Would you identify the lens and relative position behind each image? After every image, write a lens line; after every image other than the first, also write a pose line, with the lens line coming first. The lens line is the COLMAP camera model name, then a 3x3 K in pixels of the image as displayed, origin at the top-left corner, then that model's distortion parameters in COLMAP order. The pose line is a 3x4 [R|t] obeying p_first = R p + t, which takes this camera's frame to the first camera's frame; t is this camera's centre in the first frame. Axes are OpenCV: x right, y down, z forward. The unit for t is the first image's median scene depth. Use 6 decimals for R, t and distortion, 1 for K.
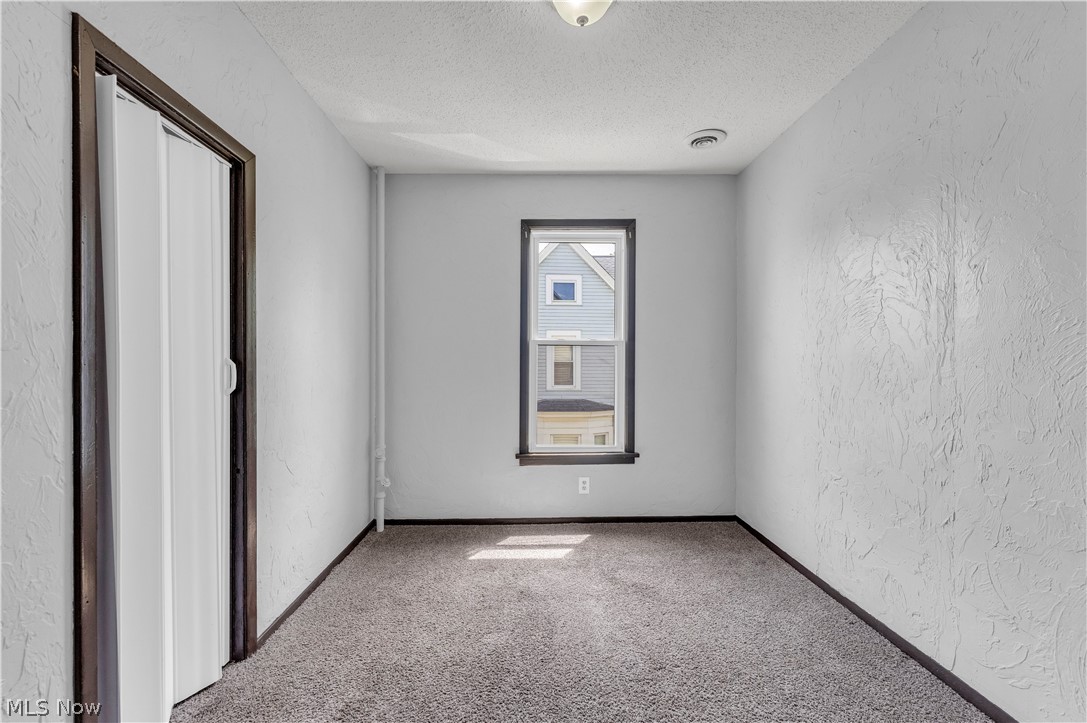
lens RADIAL K [[511.2, 0, 541.1], [0, 511.2, 368.5], [0, 0, 1]] dist [0.021707, 0.000445]
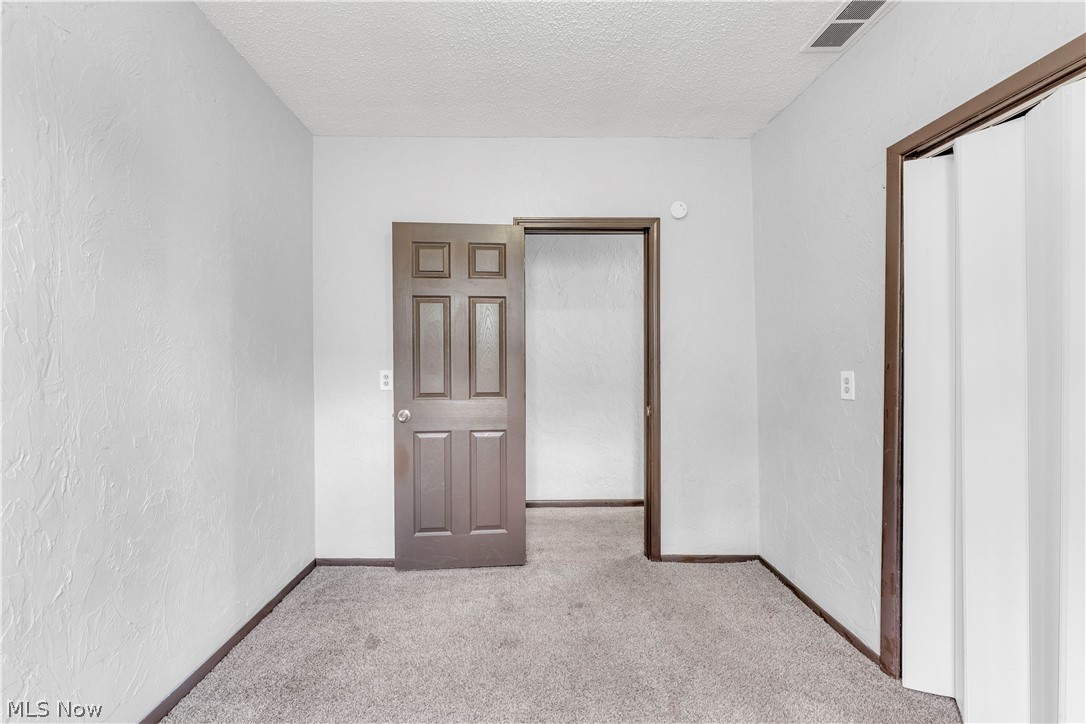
lens RADIAL K [[510.7, 0, 540.6], [0, 510.7, 359.8], [0, 0, 1]] dist [0.021707, 0.000445]
pose [[-0.999964, 0.001566, -0.008367, 0.120225], [0.001615, 0.999982, -0.005836, -0.024129], [0.008358, -0.005850, -0.999948, 1.816620]]
